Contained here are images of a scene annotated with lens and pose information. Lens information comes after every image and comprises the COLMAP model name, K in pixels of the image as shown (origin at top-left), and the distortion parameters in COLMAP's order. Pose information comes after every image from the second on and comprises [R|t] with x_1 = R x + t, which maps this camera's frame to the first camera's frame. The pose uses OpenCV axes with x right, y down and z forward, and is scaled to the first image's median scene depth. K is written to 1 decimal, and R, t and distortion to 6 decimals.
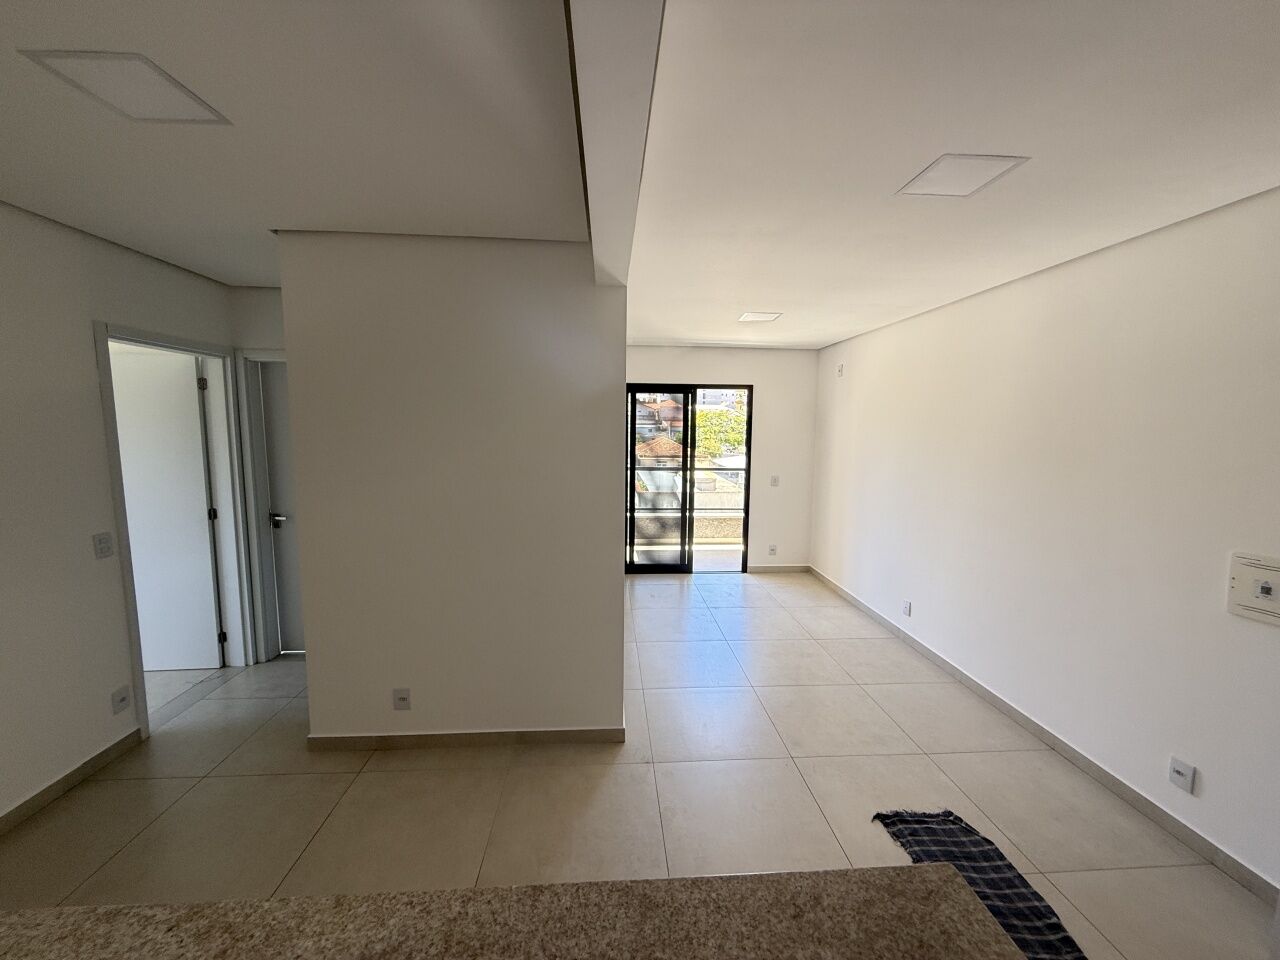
lens RADIAL K [[509.8, 0, 638.8], [0, 509.8, 482.6], [0, 0, 1]] dist [0.000485, 0.000033]
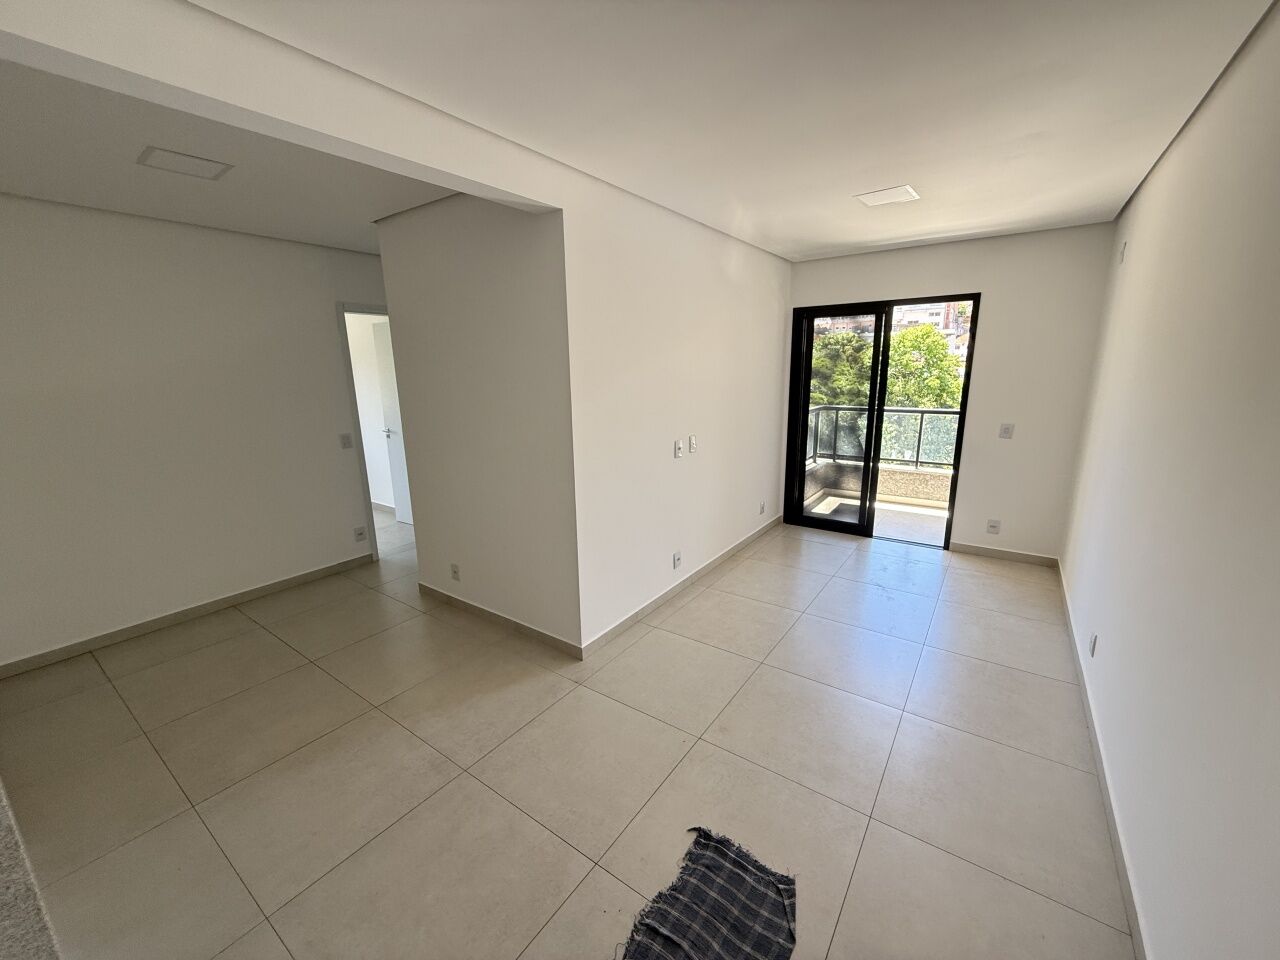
lens RADIAL K [[509.8, 0, 638.8], [0, 509.8, 482.6], [0, 0, 1]] dist [0.000485, 0.000033]
pose [[0.774026, 0.118086, -0.622045, 0.353779], [-0.045506, 0.990289, 0.131368, -0.001874], [0.631516, -0.073375, 0.771883, 0.145615]]
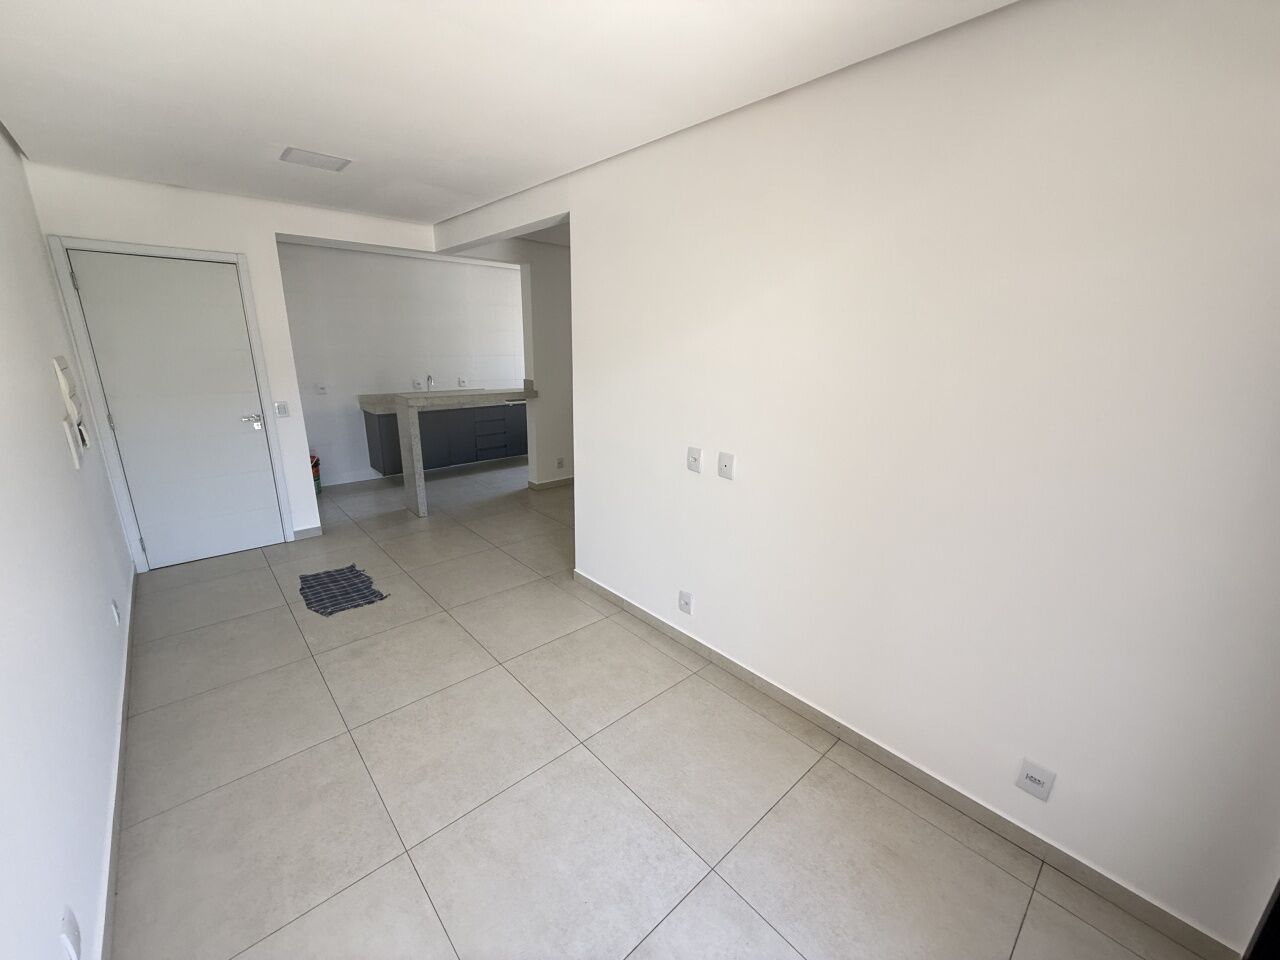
lens RADIAL K [[509.8, 0, 638.8], [0, 509.8, 482.6], [0, 0, 1]] dist [0.000485, 0.000033]
pose [[-0.782713, 0.149009, -0.604282, 0.312941], [-0.091398, 0.932871, 0.348421, -0.105858], [0.615636, 0.327944, -0.716551, 1.022859]]
